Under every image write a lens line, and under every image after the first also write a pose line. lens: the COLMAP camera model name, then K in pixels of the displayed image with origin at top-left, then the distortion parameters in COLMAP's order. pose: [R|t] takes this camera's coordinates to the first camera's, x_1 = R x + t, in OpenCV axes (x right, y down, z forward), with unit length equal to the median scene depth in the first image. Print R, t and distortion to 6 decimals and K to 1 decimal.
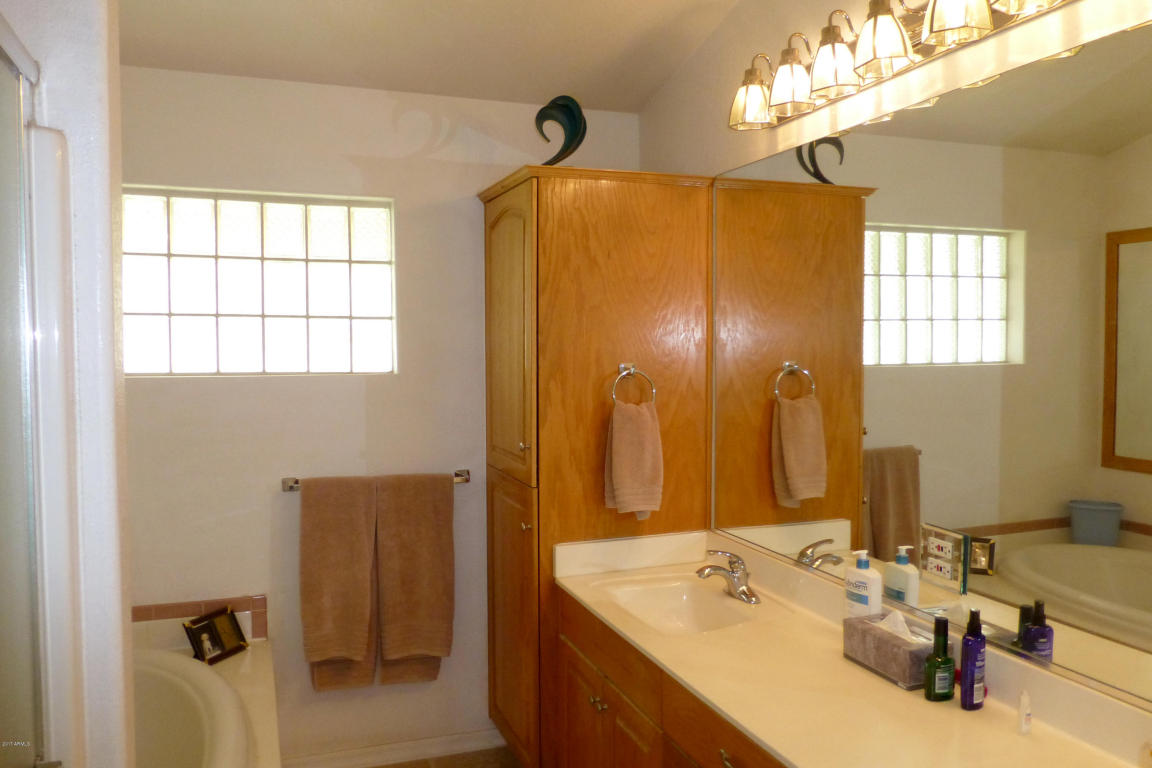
lens RADIAL K [[894.5, 0, 576.1], [0, 894.5, 382.7], [0, 0, 1]] dist [-0.027639, 0.014138]
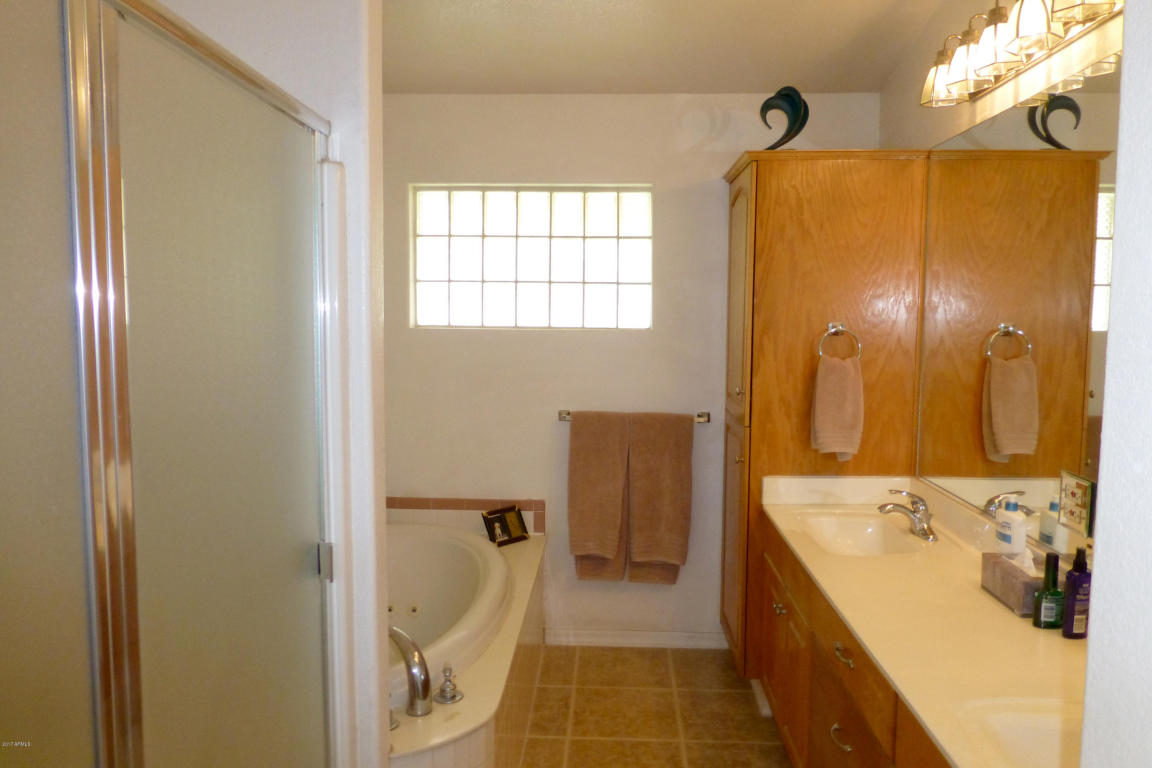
lens RADIAL K [[838.6, 0, 576.5], [0, 838.6, 383.5], [0, 0, 1]] dist [-0.022770, -0.004682]
pose [[0.922825, 0.039704, -0.383169, 0.156533], [-0.024053, 0.998672, 0.045554, 0.014695], [0.384469, -0.032822, 0.922554, -0.096592]]
